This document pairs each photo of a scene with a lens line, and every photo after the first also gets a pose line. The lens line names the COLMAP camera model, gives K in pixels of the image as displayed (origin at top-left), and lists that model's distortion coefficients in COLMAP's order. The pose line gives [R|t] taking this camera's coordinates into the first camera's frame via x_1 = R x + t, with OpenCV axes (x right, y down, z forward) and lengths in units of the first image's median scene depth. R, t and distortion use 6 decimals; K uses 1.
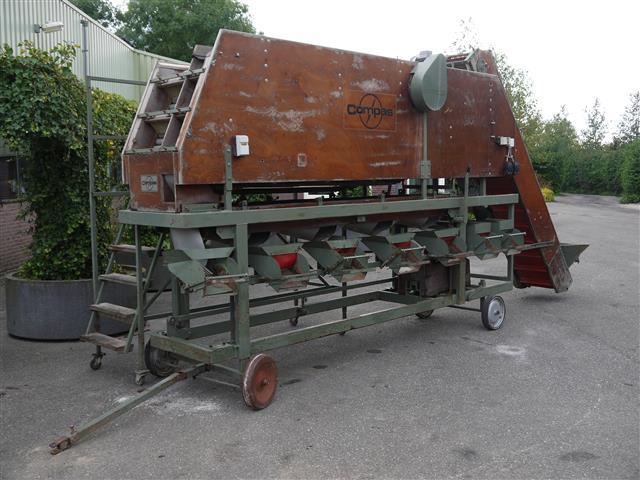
lens RADIAL K [[687.8, 0, 320.0], [0, 687.8, 240.0], [0, 0, 1]] dist [-0.017708, -0.010782]
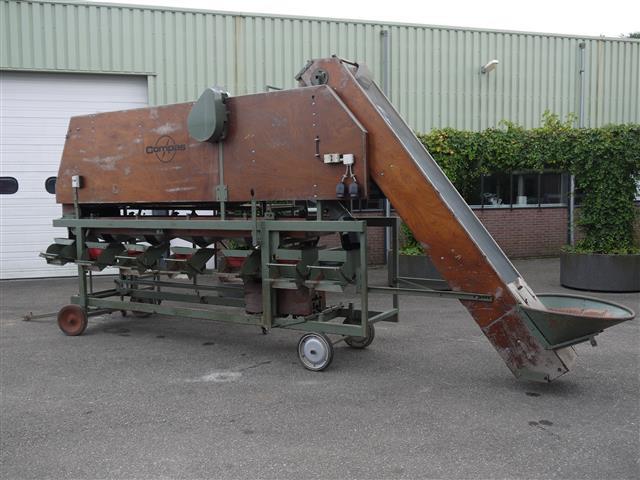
lens RADIAL K [[609.2, 0, 320.0], [0, 609.2, 240.0], [0, 0, 1]] dist [0.000040, -0.002124]
pose [[0.256517, 0.078161, -0.963374, 1.257686], [-0.078243, 0.995133, 0.059904, -0.108157], [0.963368, 0.060011, 0.261384, 0.987237]]
